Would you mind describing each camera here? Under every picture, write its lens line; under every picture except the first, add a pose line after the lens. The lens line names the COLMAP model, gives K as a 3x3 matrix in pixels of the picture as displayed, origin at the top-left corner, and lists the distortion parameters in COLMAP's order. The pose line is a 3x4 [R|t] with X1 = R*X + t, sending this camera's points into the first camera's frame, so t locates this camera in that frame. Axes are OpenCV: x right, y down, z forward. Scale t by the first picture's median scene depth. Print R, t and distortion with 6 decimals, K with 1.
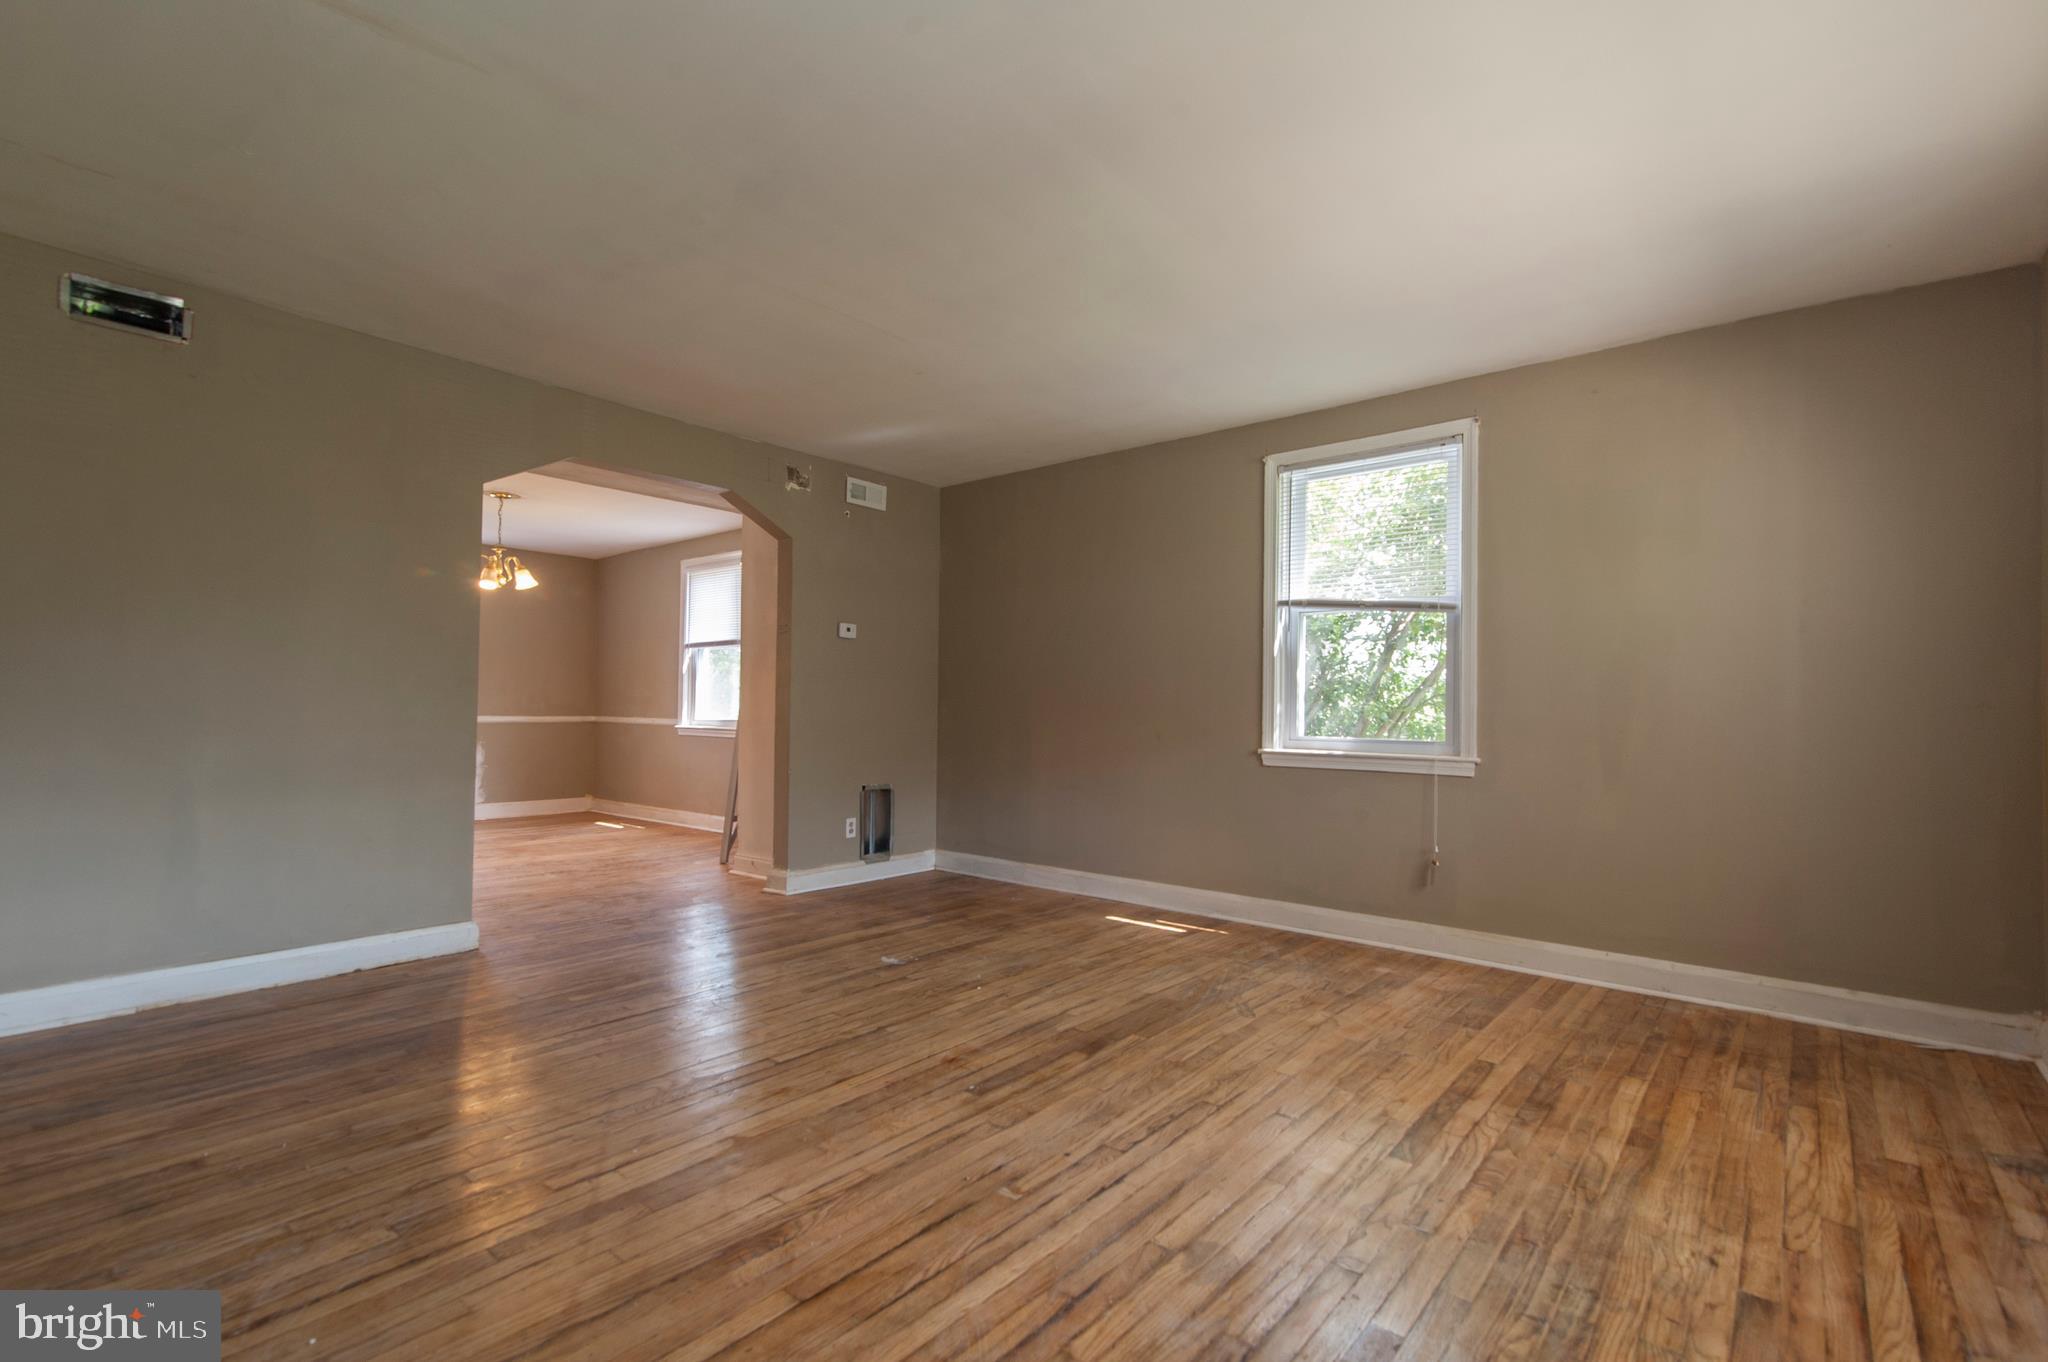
lens RADIAL K [[927.0, 0, 1031.8], [0, 927.0, 688.8], [0, 0, 1]] dist [0.015819, -0.001873]
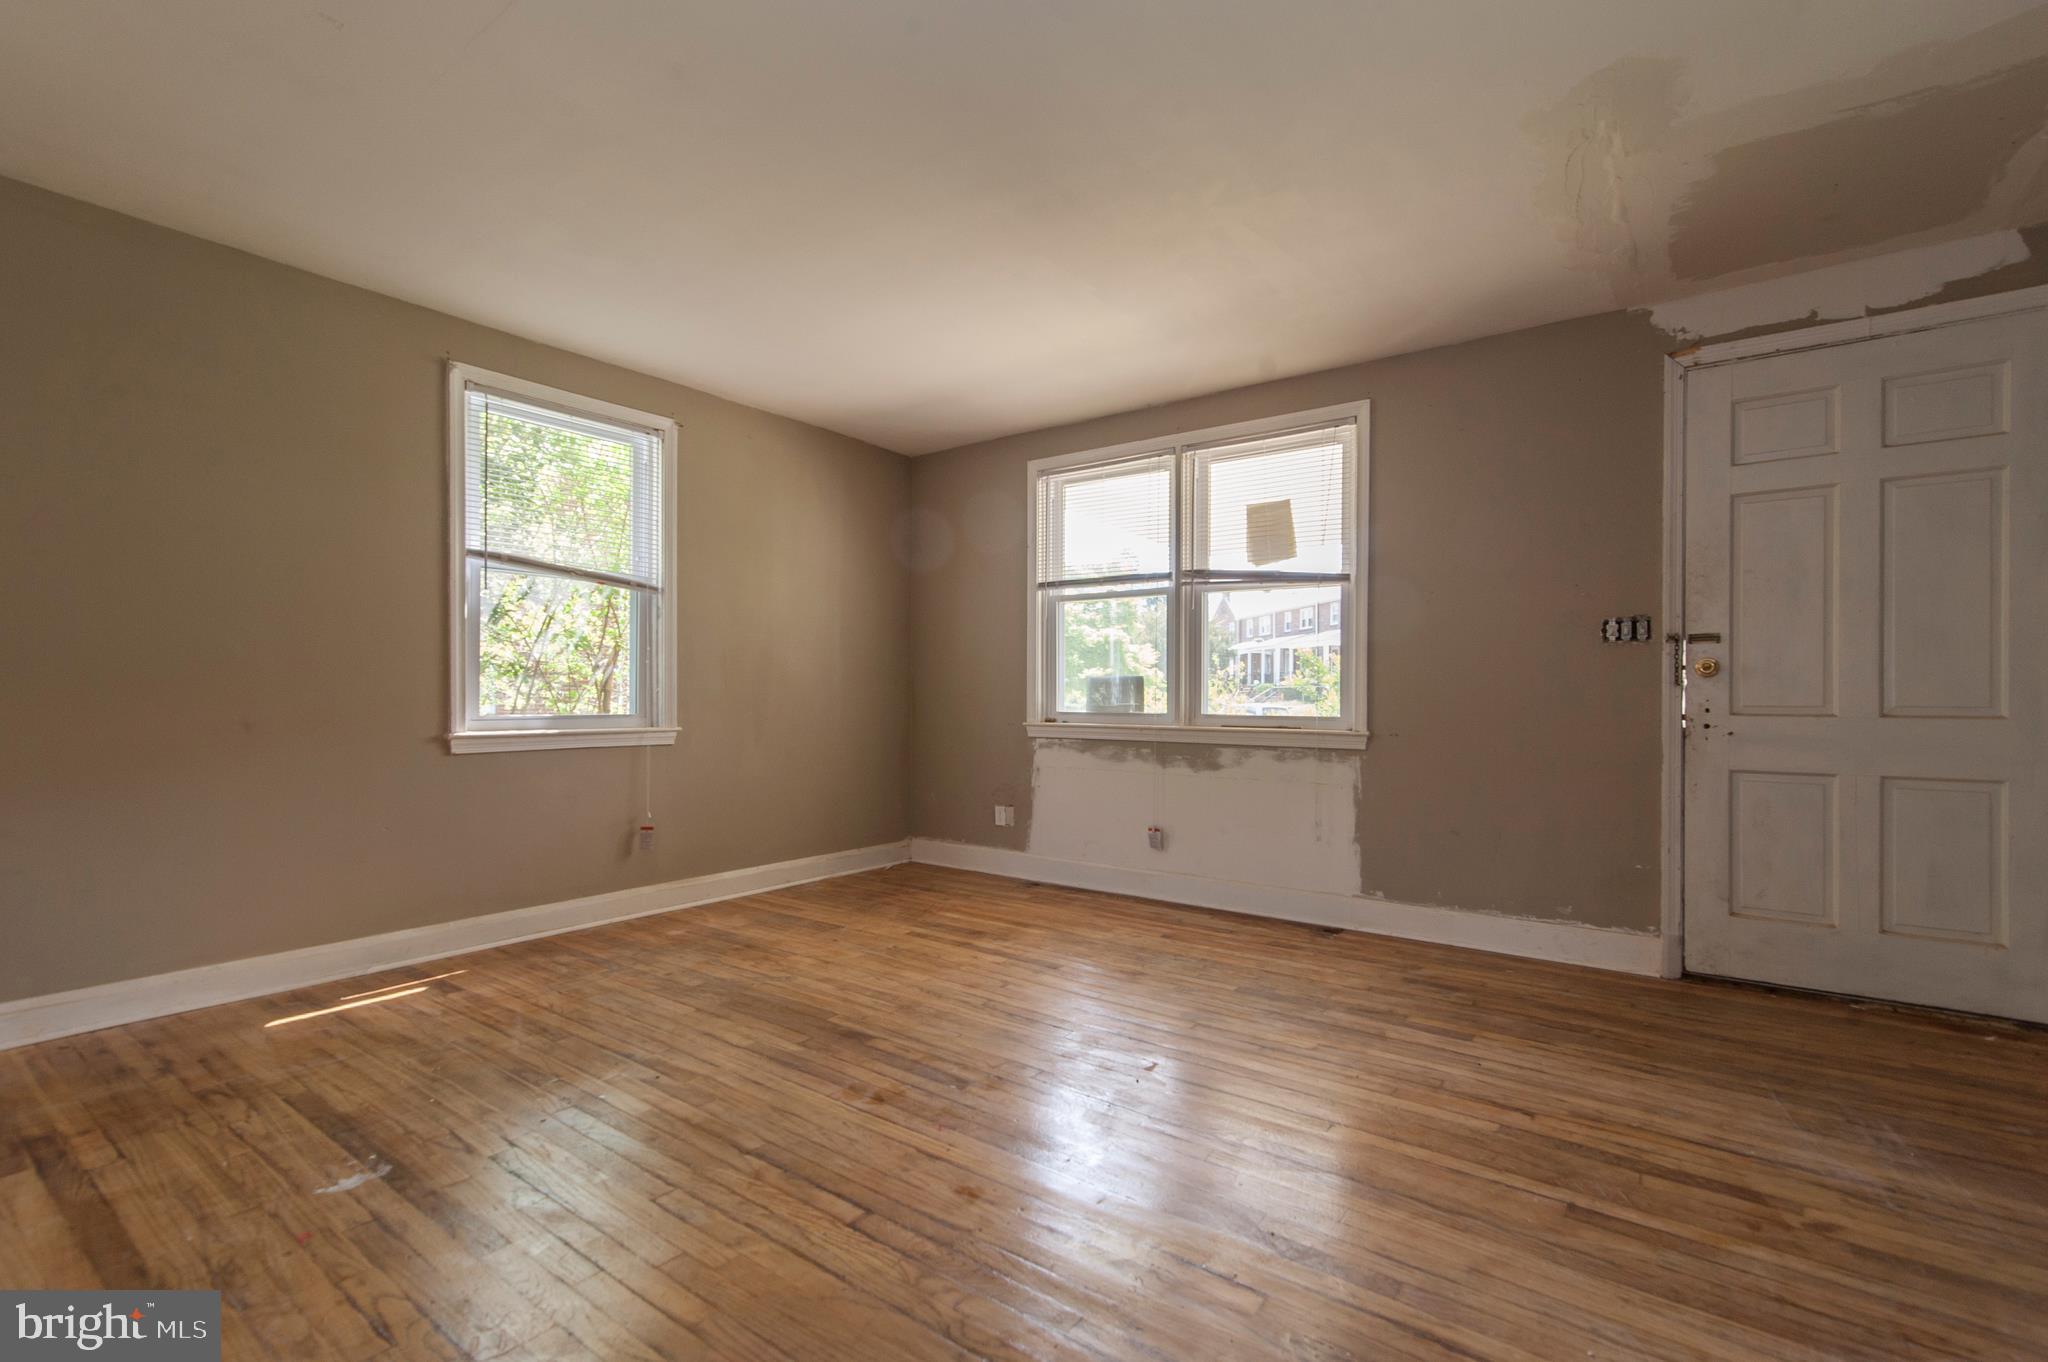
lens RADIAL K [[927.0, 0, 1027.4], [0, 927.0, 687.3], [0, 0, 1]] dist [0.015819, -0.001873]
pose [[-0.065866, -0.006897, 0.997805, -0.822509], [-0.031217, 0.999501, 0.004848, 0.009272], [-0.997340, -0.030829, -0.066049, 0.806150]]
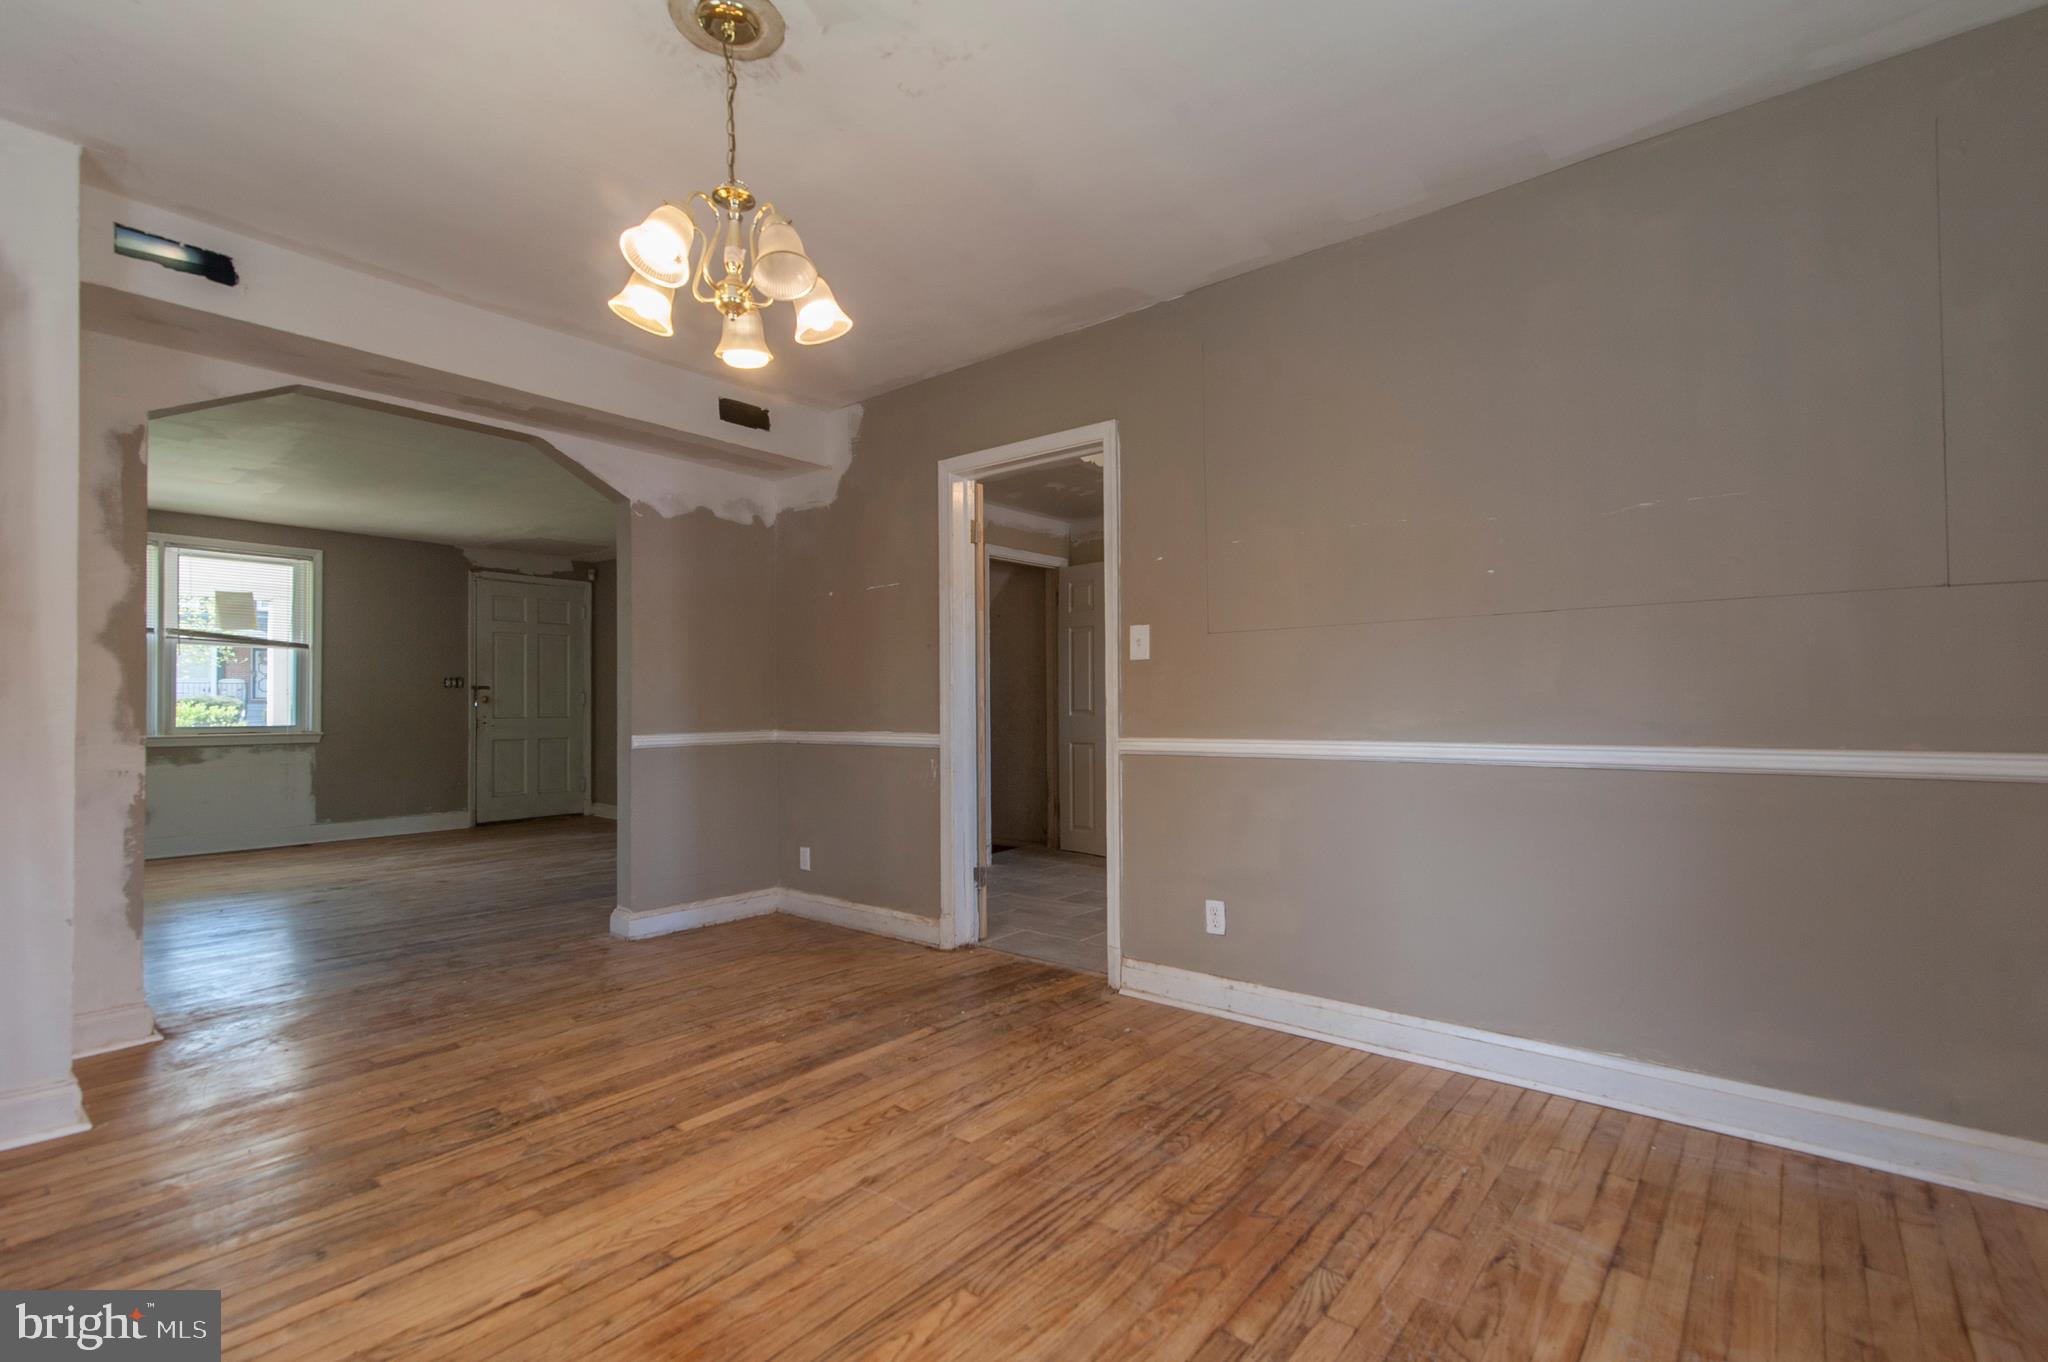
lens RADIAL K [[927.0, 0, 1022.9], [0, 927.0, 692.2], [0, 0, 1]] dist [0.015819, -0.001873]
pose [[-0.999924, 0.006702, -0.010353, -1.601852], [0.007239, 0.998584, -0.052711, 0.150062], [0.009985, -0.052782, -0.998556, 3.683767]]
